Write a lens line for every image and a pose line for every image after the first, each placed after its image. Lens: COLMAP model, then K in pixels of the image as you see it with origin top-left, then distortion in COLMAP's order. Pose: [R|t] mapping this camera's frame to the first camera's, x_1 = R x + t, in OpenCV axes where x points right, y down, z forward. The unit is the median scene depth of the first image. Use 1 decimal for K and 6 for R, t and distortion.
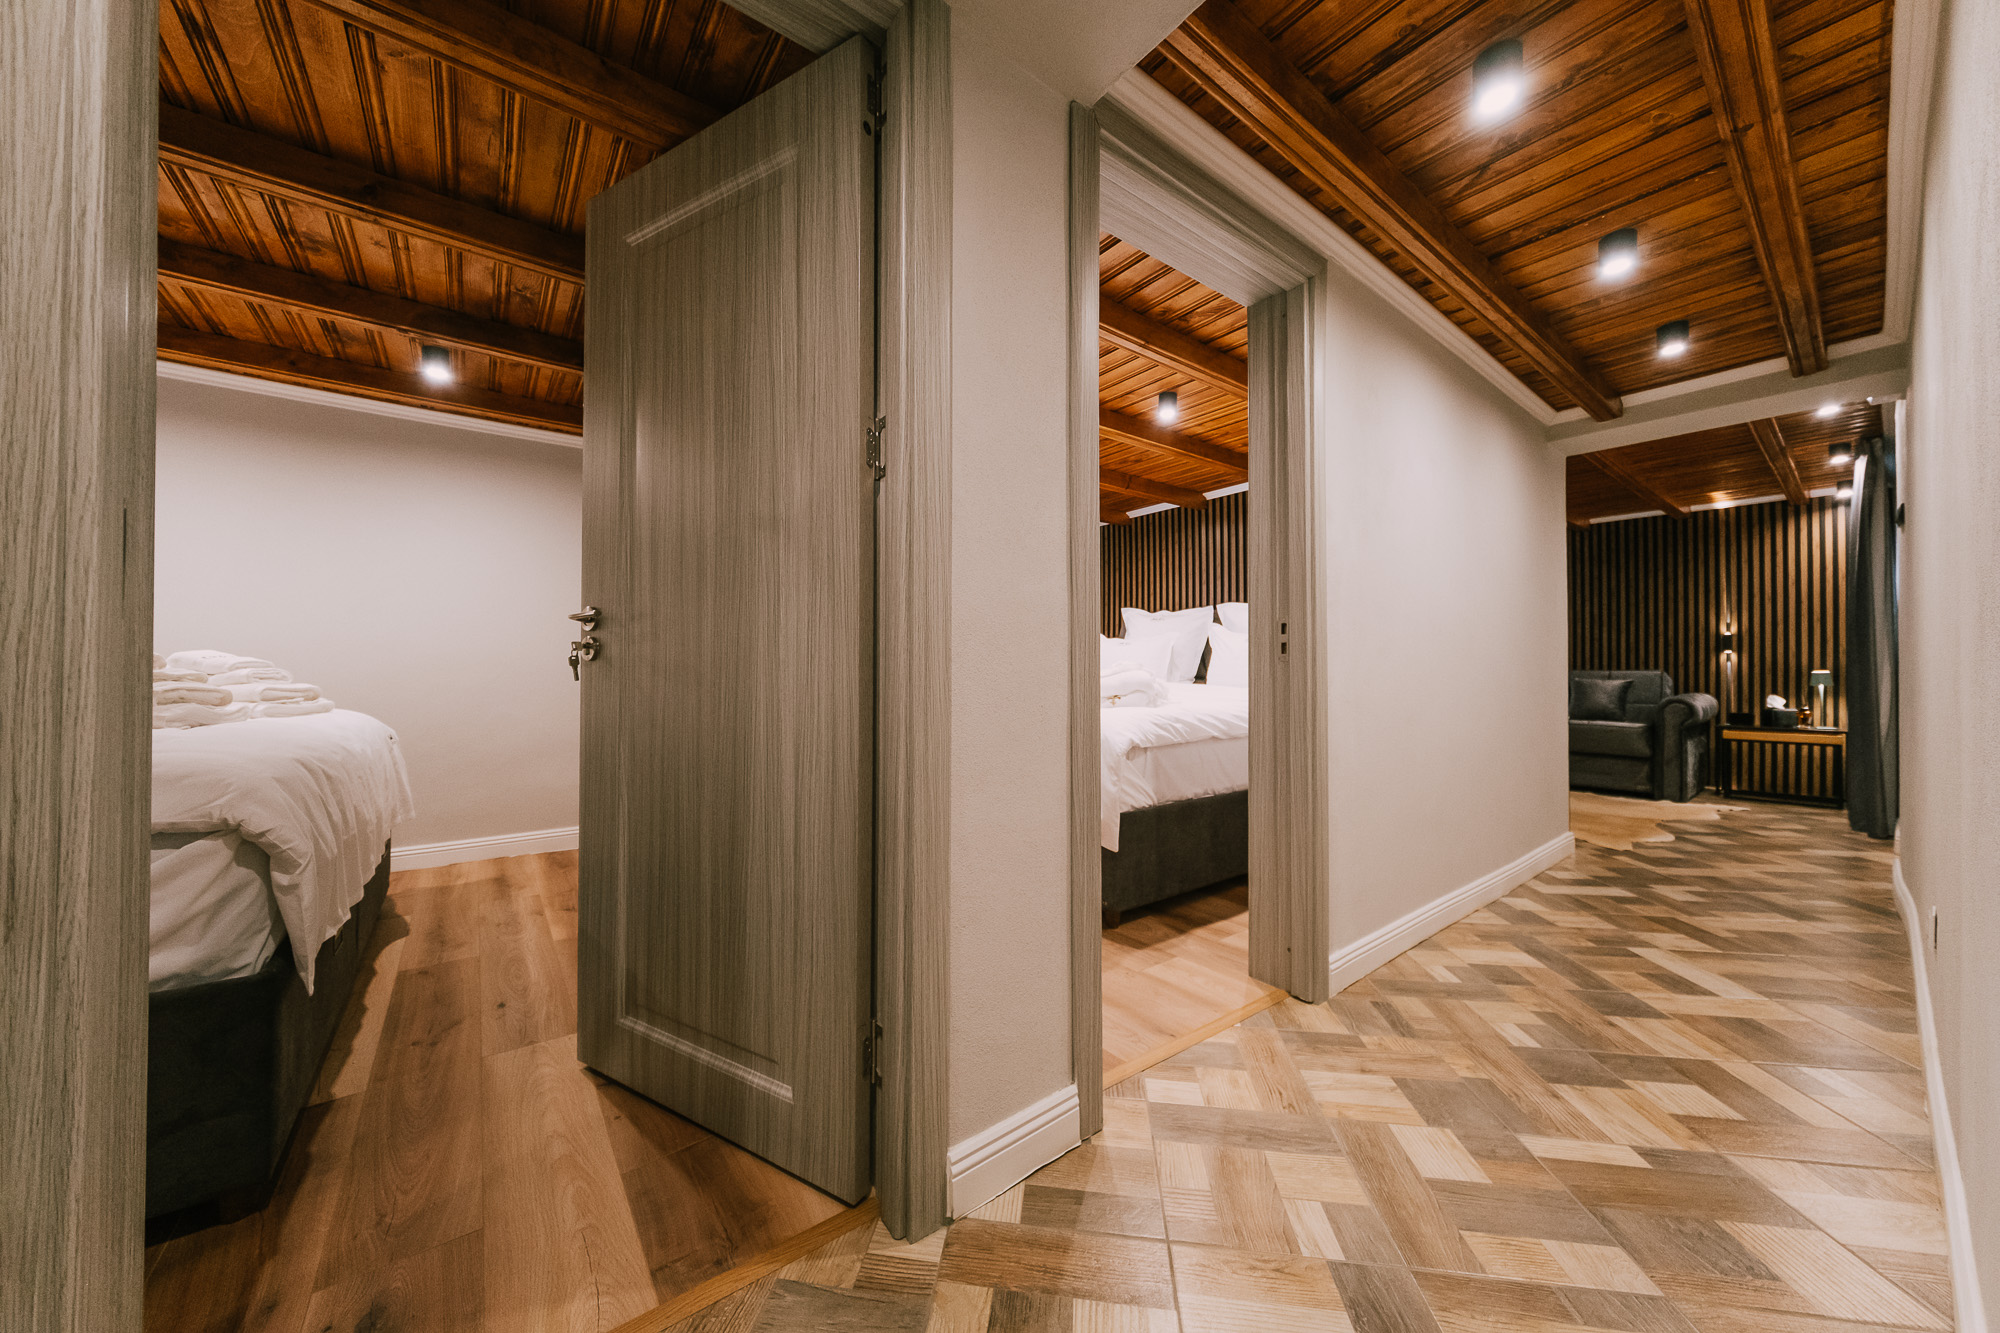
lens RADIAL K [[680.3, 0, 998.4], [0, 680.3, 665.6], [0, 0, 1]] dist [0.000246, 0.000133]
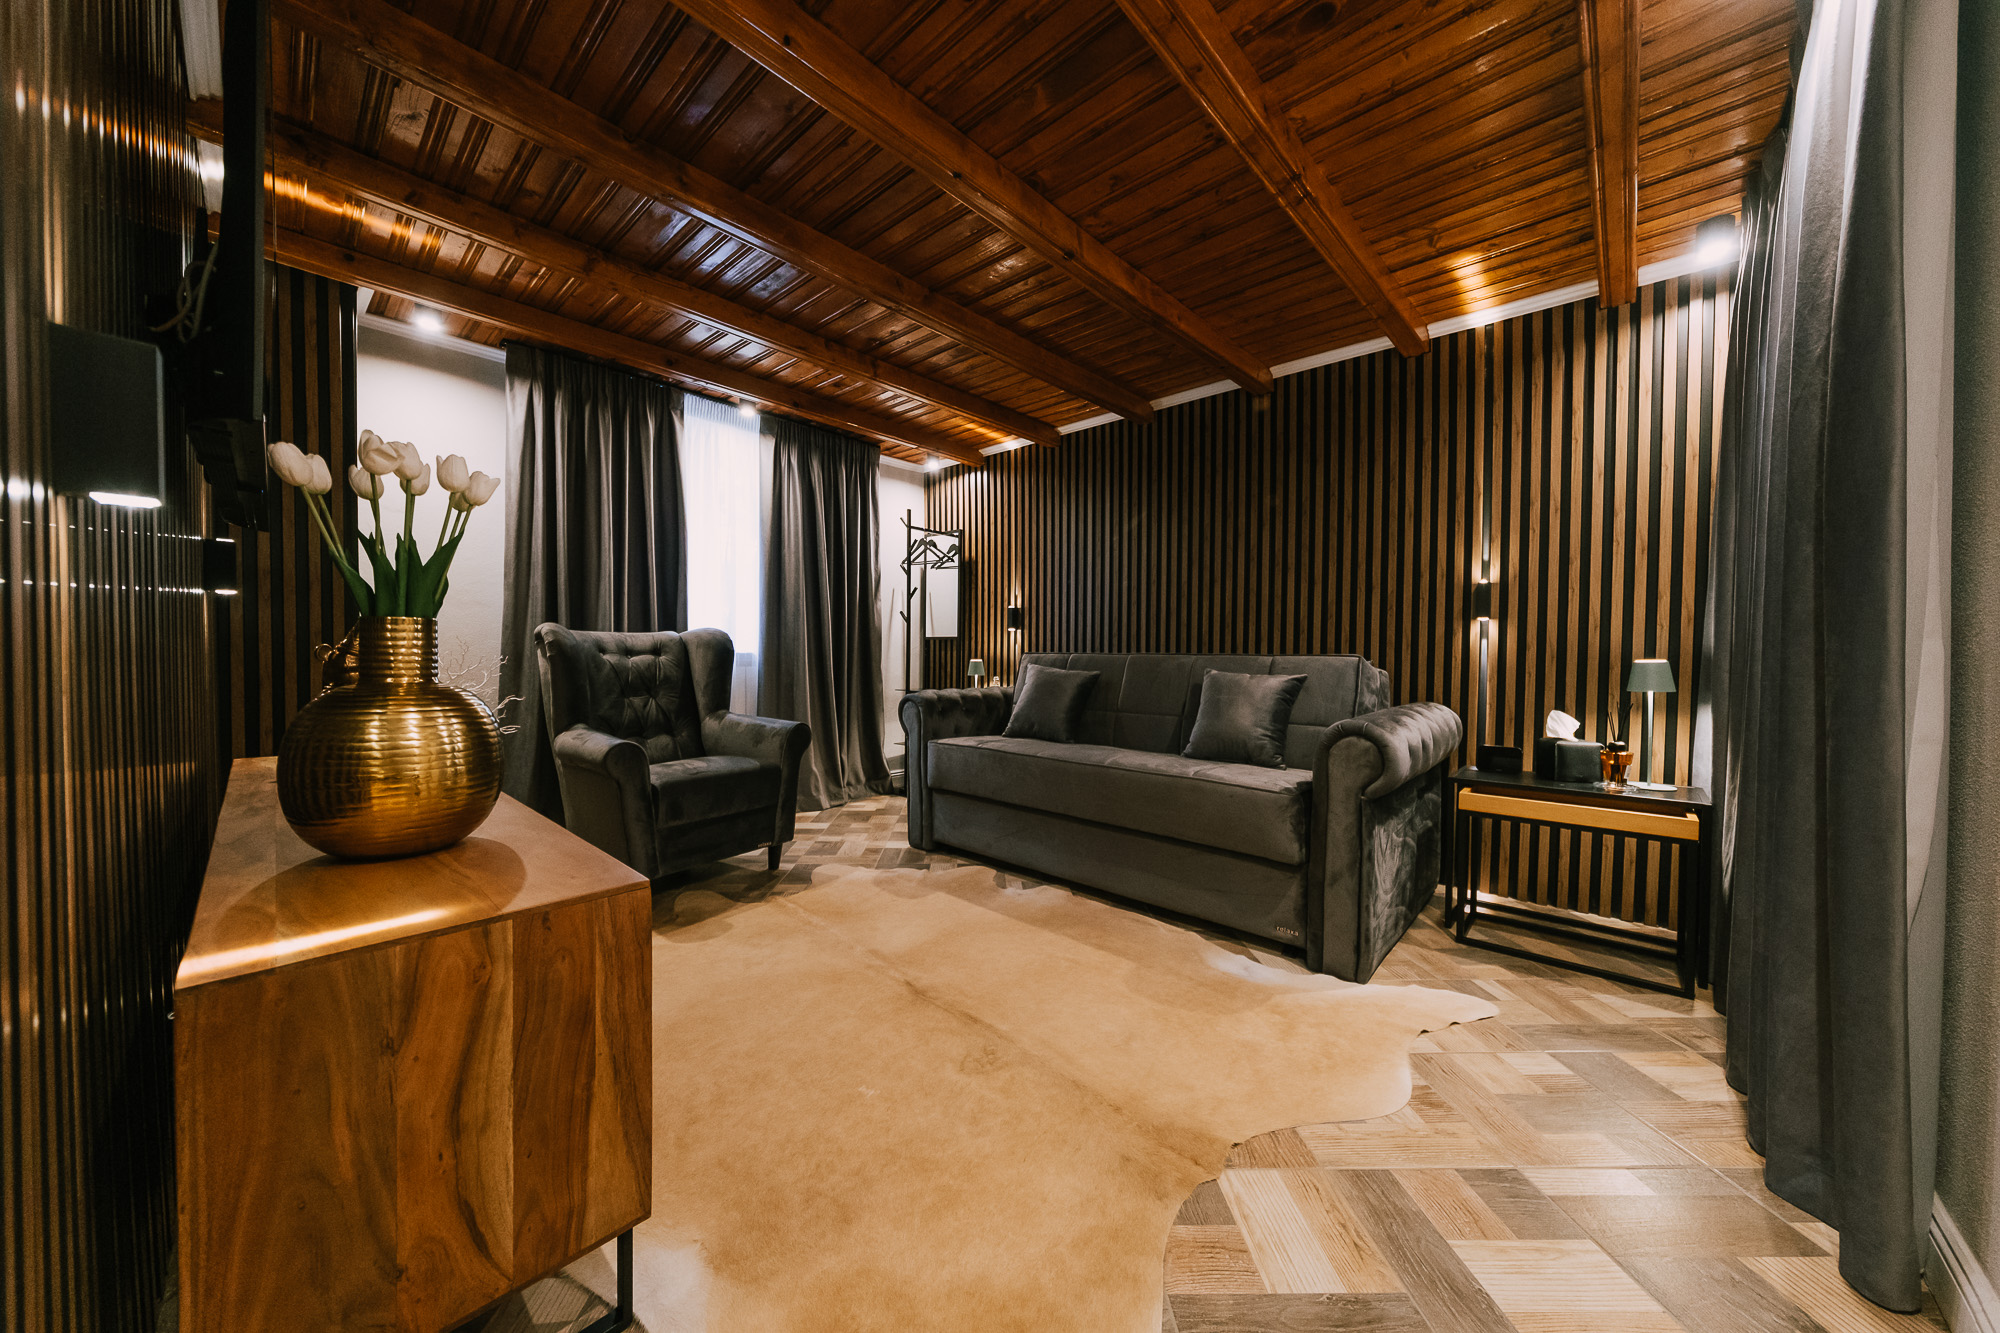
lens RADIAL K [[680.3, 0, 1012.5], [0, 680.3, 661.5], [0, 0, 1]] dist [0.000246, 0.000133]
pose [[0.986731, 0.006572, 0.162230, 0.686009], [-0.010518, 0.999669, 0.023478, 0.001879], [-0.162022, -0.024873, 0.986474, 0.594678]]
